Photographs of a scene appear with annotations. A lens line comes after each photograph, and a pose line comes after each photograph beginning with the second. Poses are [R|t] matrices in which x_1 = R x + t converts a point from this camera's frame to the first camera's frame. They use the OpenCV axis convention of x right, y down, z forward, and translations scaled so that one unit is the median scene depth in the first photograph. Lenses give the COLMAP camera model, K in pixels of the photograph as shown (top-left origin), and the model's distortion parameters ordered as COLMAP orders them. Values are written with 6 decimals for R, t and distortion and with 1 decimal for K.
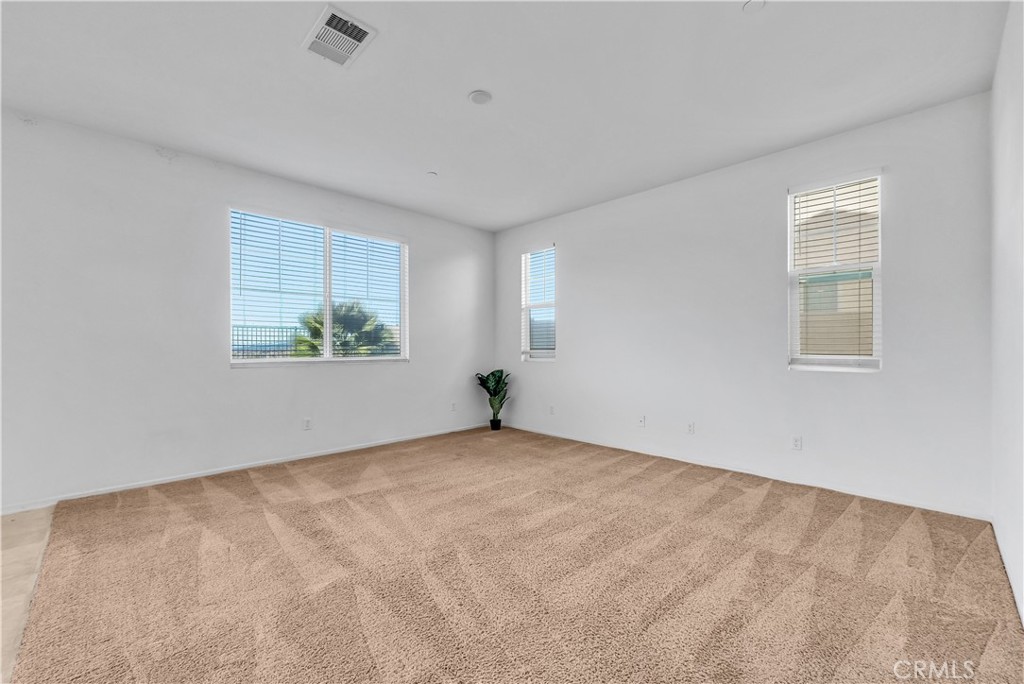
lens RADIAL K [[419.0, 0, 507.2], [0, 419.0, 341.9], [0, 0, 1]] dist [-0.001174, 0.000581]
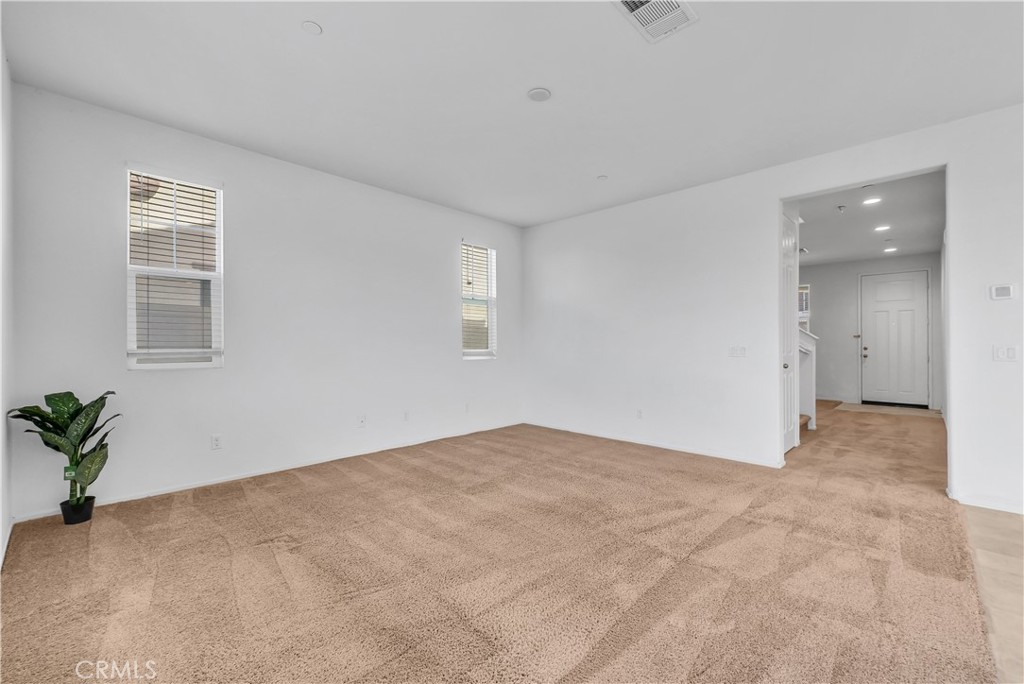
lens RADIAL K [[419.0, 0, 504.1], [0, 419.0, 346.1], [0, 0, 1]] dist [-0.001174, 0.000581]
pose [[-0.018477, 0.004809, 0.999818, -0.740636], [-0.004765, 0.999977, -0.004898, 0.023655], [-0.999818, -0.004855, -0.018454, 0.798890]]
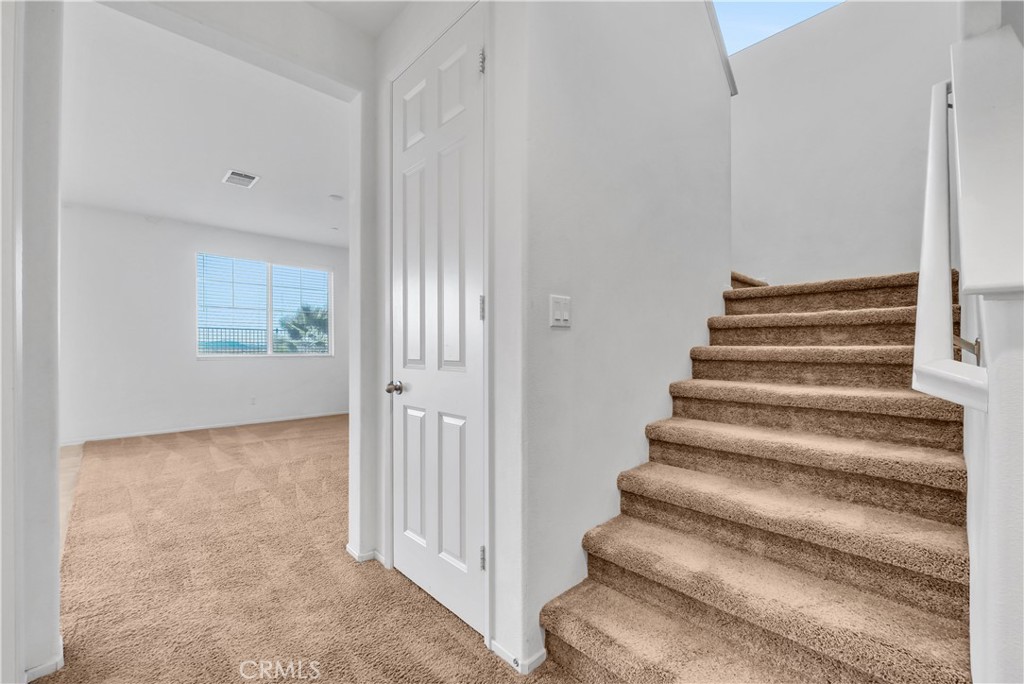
lens RADIAL K [[419.0, 0, 505.4], [0, 419.0, 345.5], [0, 0, 1]] dist [-0.001174, 0.000581]
pose [[0.999927, 0.004551, -0.011217, 0.464034], [-0.004456, 0.999954, 0.008483, -0.008294], [0.011255, -0.008433, 0.999901, -0.489974]]
